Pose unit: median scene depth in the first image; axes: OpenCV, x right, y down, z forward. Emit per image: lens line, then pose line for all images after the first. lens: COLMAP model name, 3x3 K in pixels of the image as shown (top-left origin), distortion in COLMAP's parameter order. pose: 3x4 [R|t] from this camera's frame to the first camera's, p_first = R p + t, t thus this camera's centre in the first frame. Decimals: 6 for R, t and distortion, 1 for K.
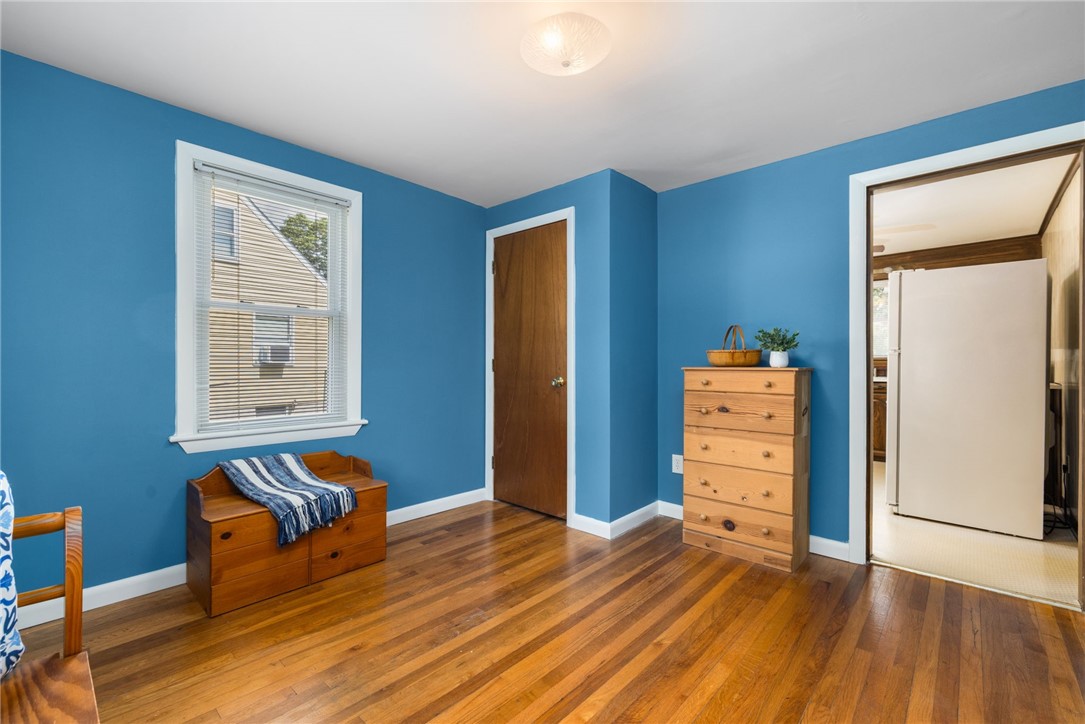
lens RADIAL K [[459.4, 0, 542.5], [0, 459.4, 362.0], [0, 0, 1]] dist [0.000299, -0.000005]
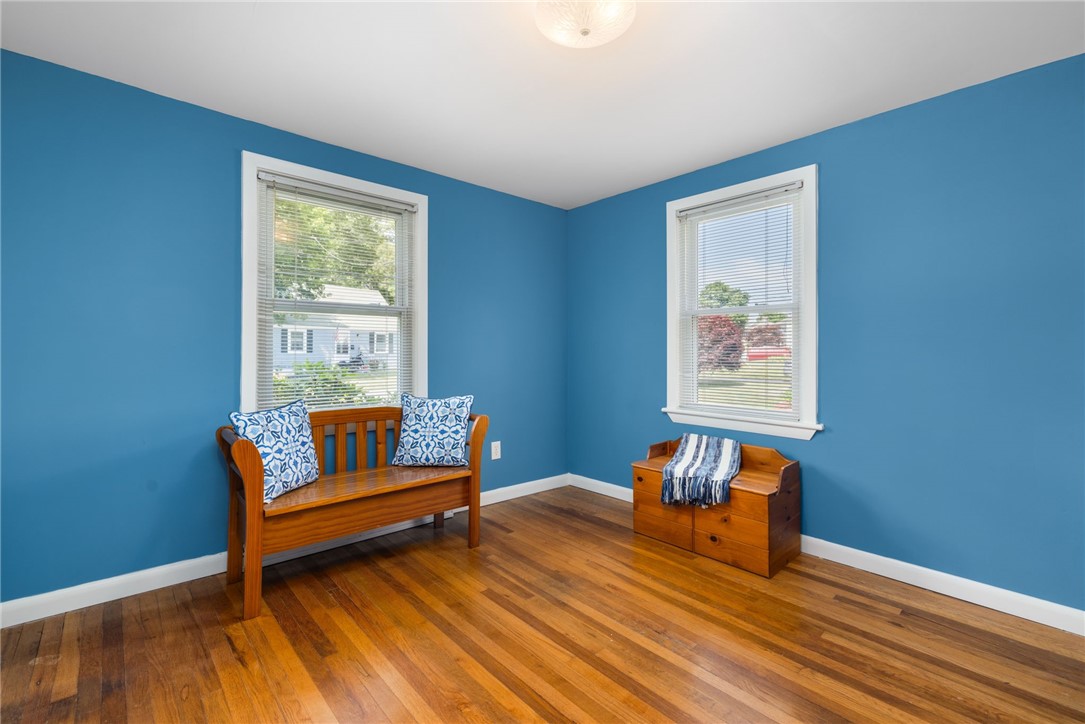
lens RADIAL K [[469.3, 0, 526.3], [0, 469.3, 355.4], [0, 0, 1]] dist [0.000261, -0.000071]
pose [[-0.107468, -0.001398, -0.994208, 0.669439], [-0.003389, 0.999994, -0.001040, -0.001080], [0.994203, 0.003258, -0.107472, 0.682468]]
